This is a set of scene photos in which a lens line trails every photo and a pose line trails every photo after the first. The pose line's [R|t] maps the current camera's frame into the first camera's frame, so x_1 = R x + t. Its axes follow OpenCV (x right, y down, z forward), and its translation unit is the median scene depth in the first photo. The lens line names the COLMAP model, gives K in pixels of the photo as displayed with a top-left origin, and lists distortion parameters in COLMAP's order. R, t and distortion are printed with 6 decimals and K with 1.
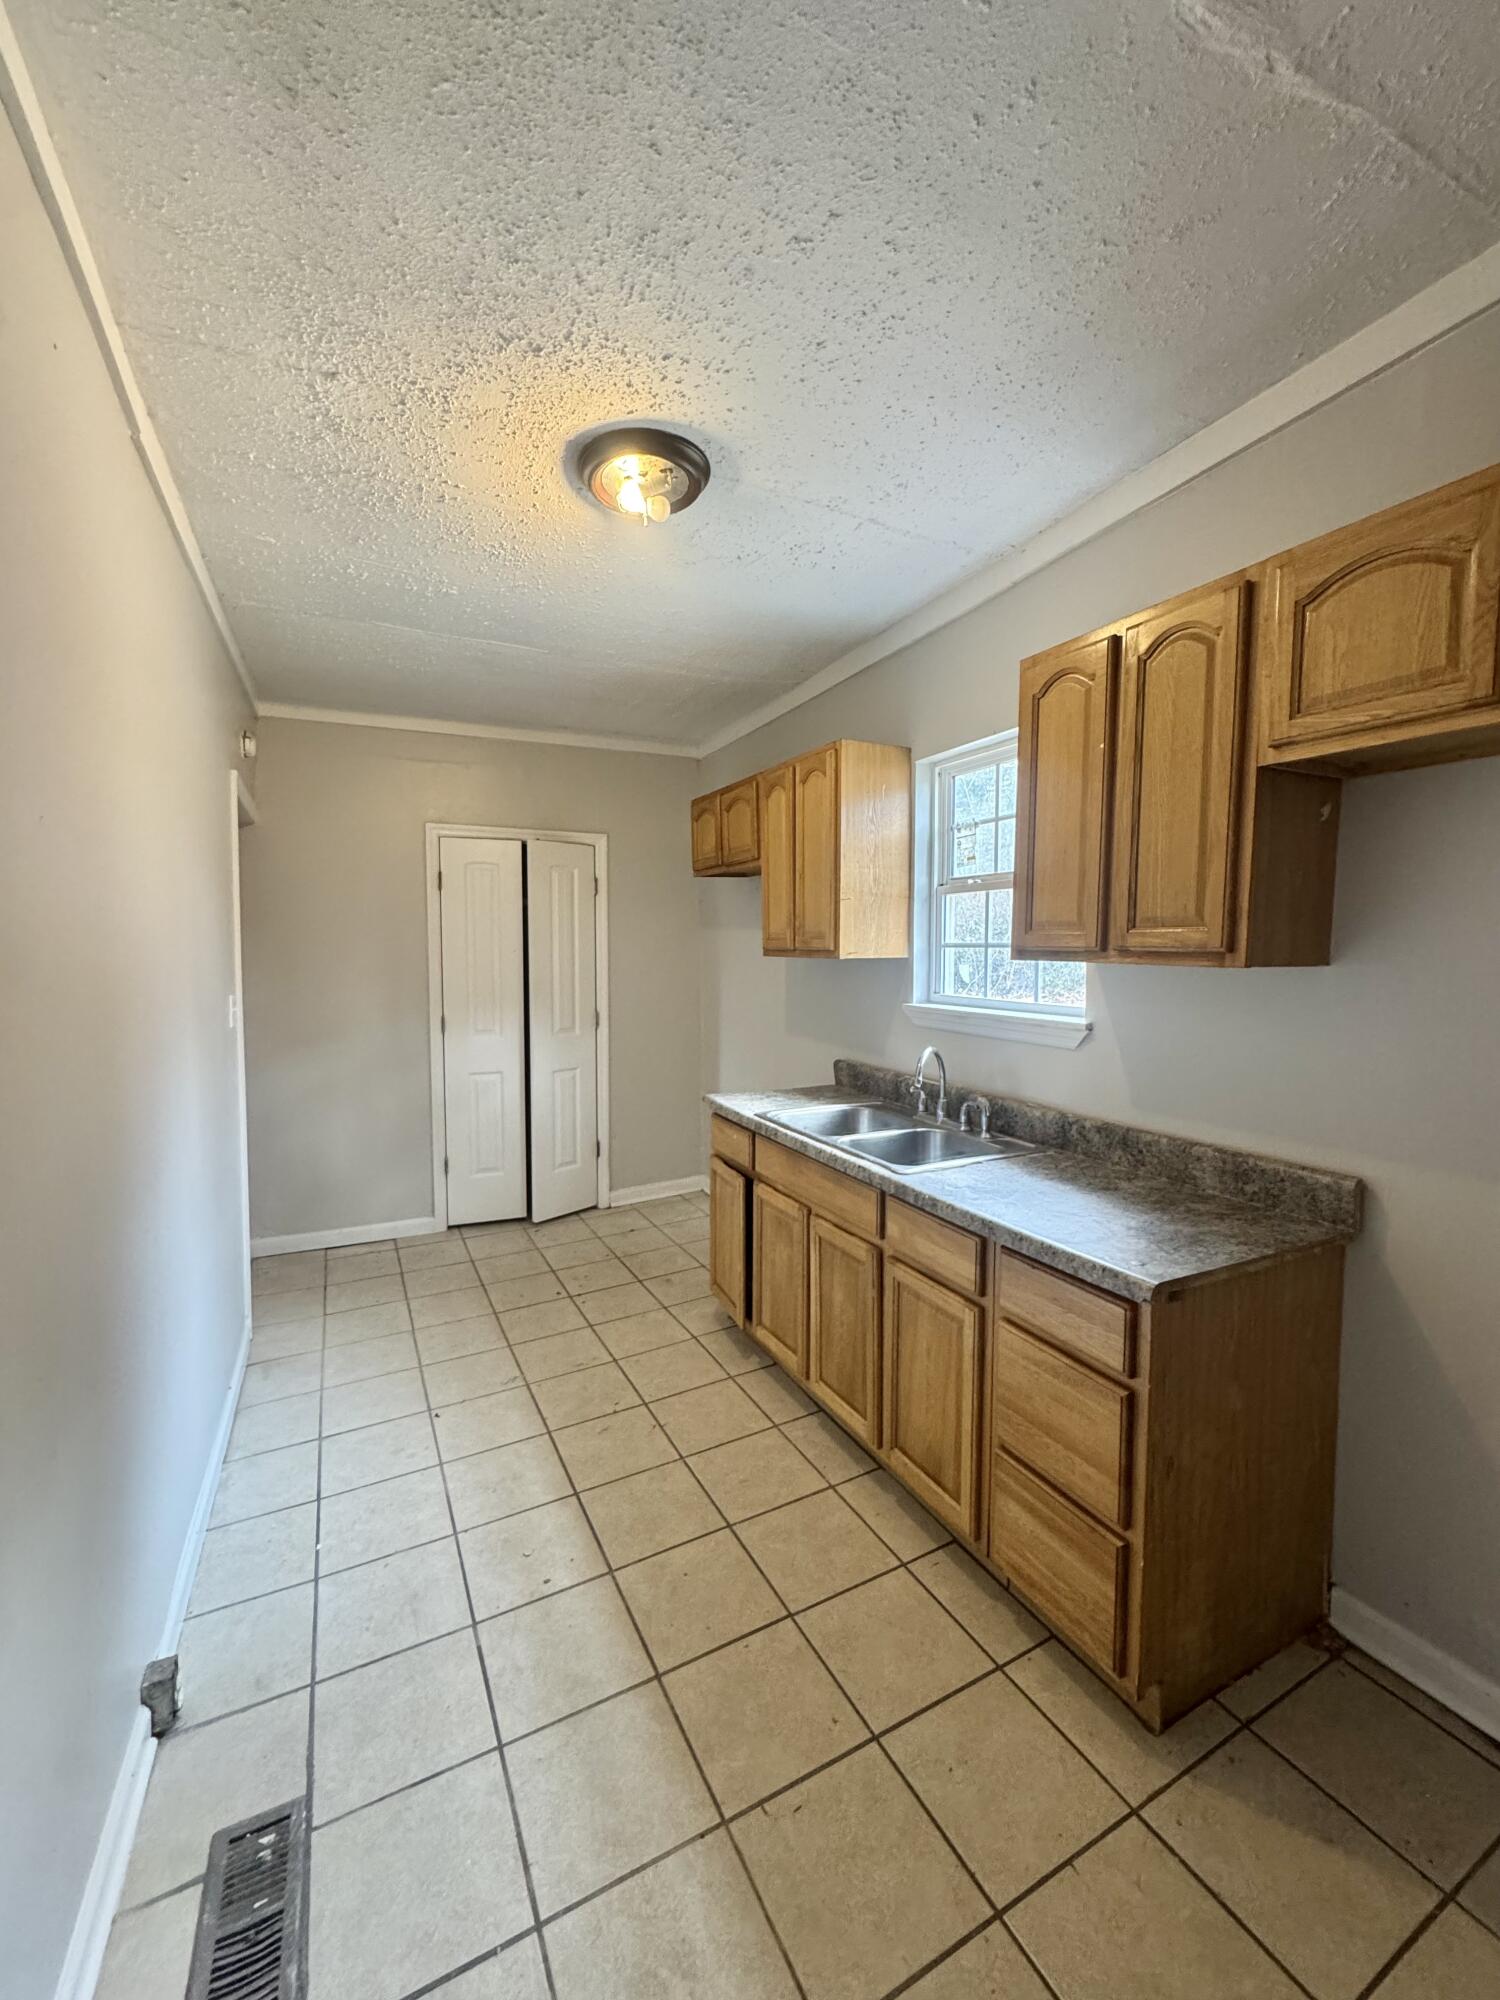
lens RADIAL K [[797.0, 0, 749.6], [0, 797.0, 996.5], [0, 0, 1]] dist [-0.000181, 0.000028]
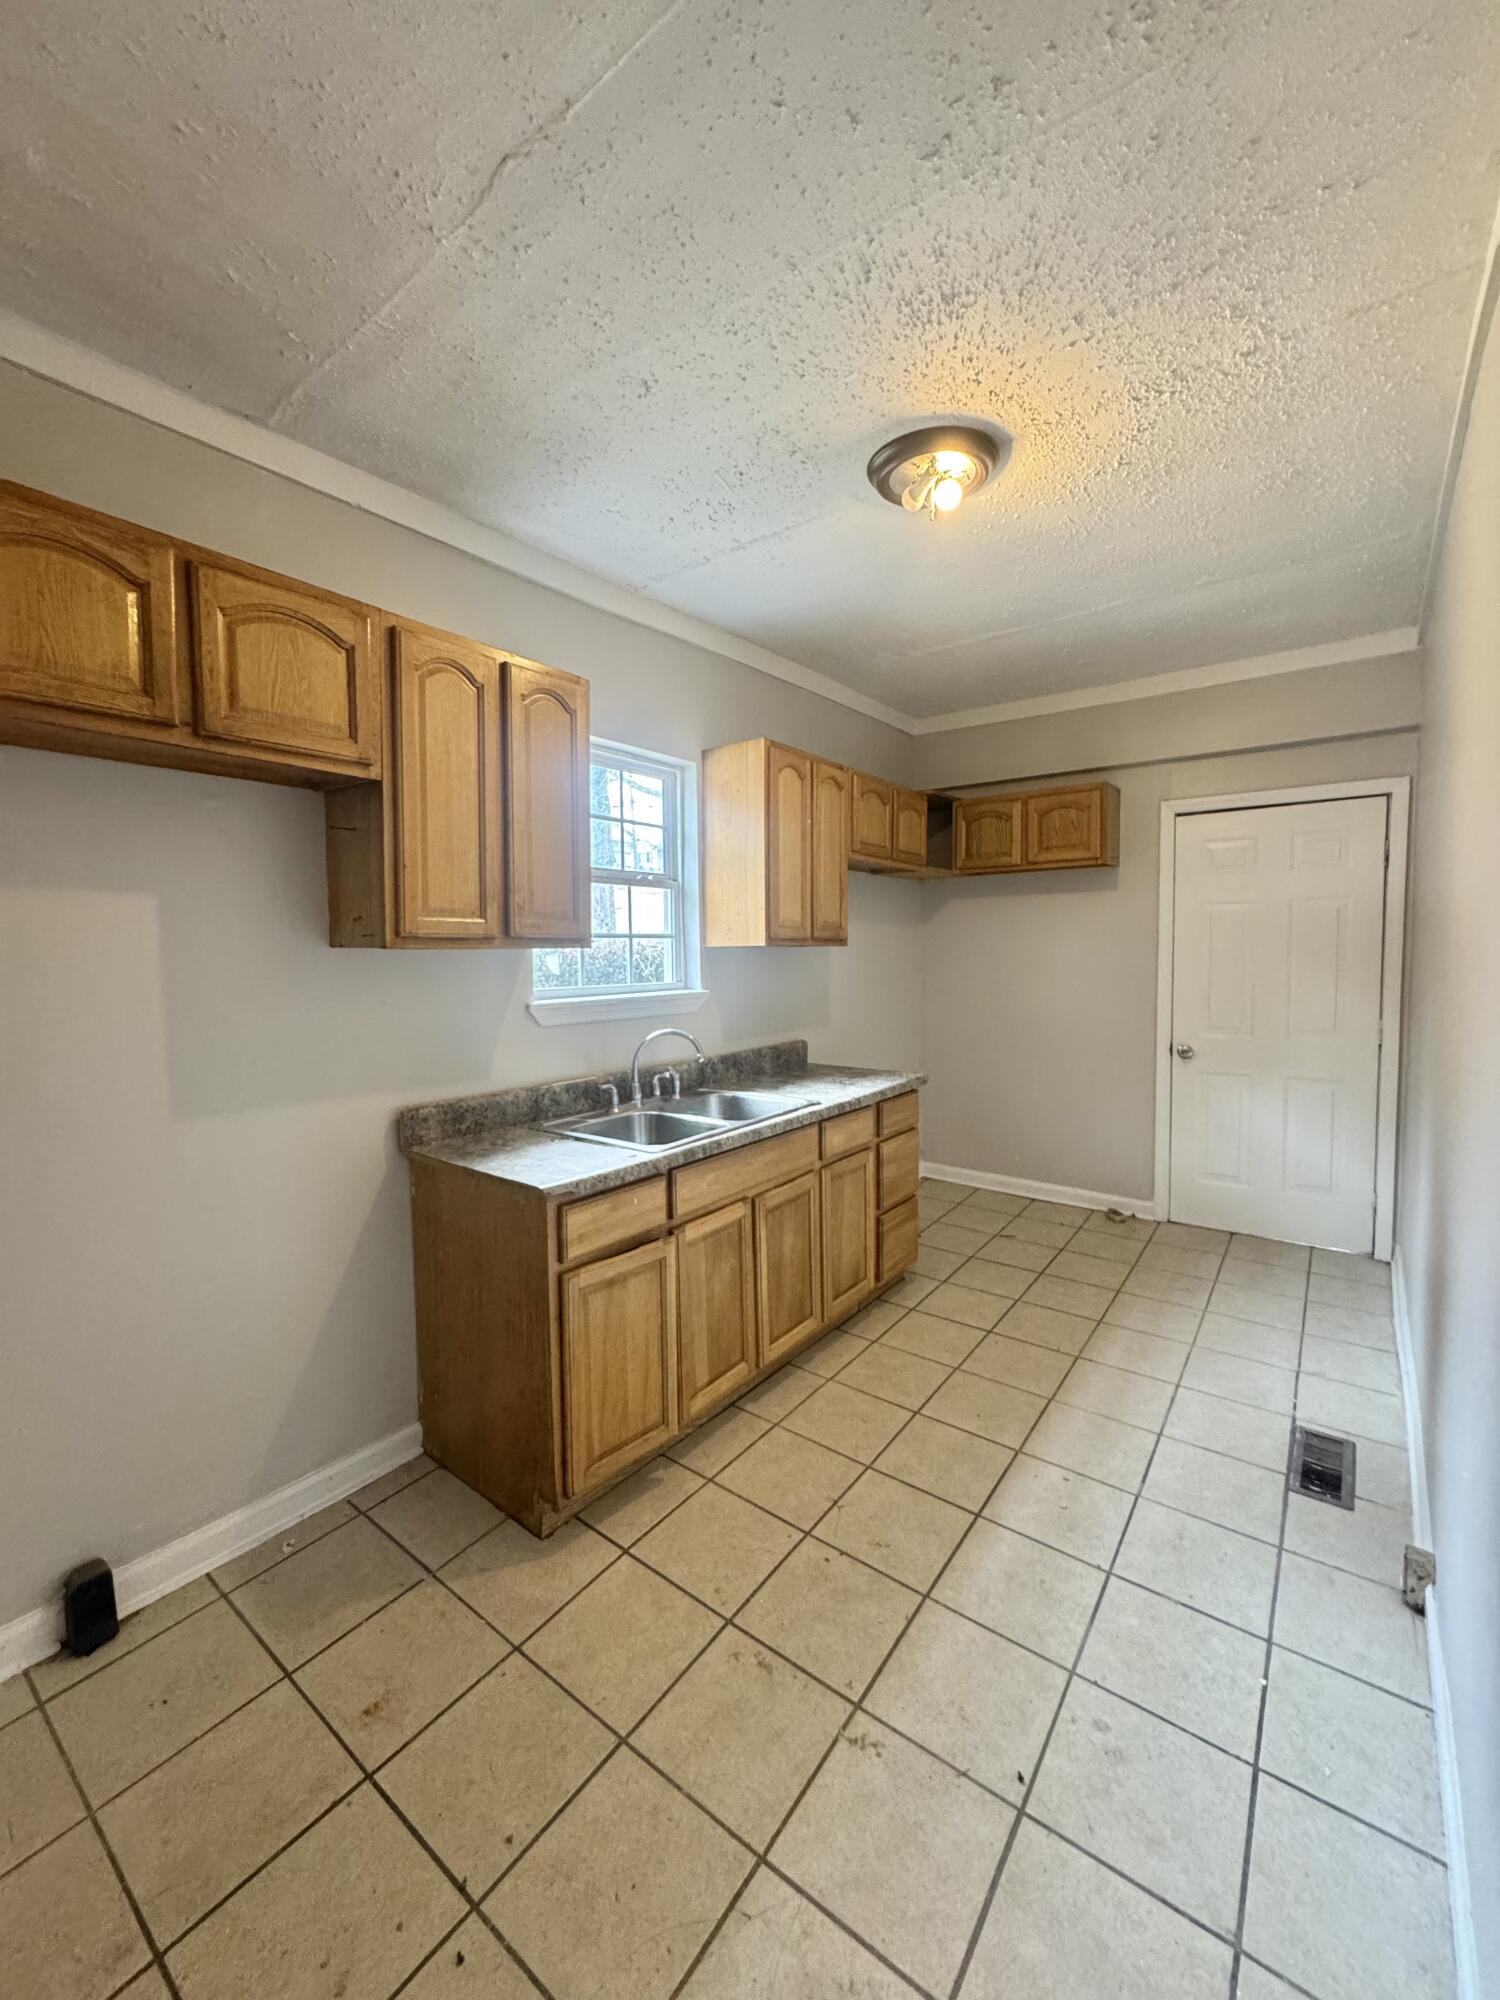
lens RADIAL K [[797.0, 0, 749.6], [0, 797.0, 996.5], [0, 0, 1]] dist [-0.000181, 0.000028]
pose [[-0.434658, -0.050772, 0.899163, -0.899443], [0.065356, 0.993999, 0.087721, -0.077659], [-0.898221, 0.096895, -0.428731, 1.564091]]
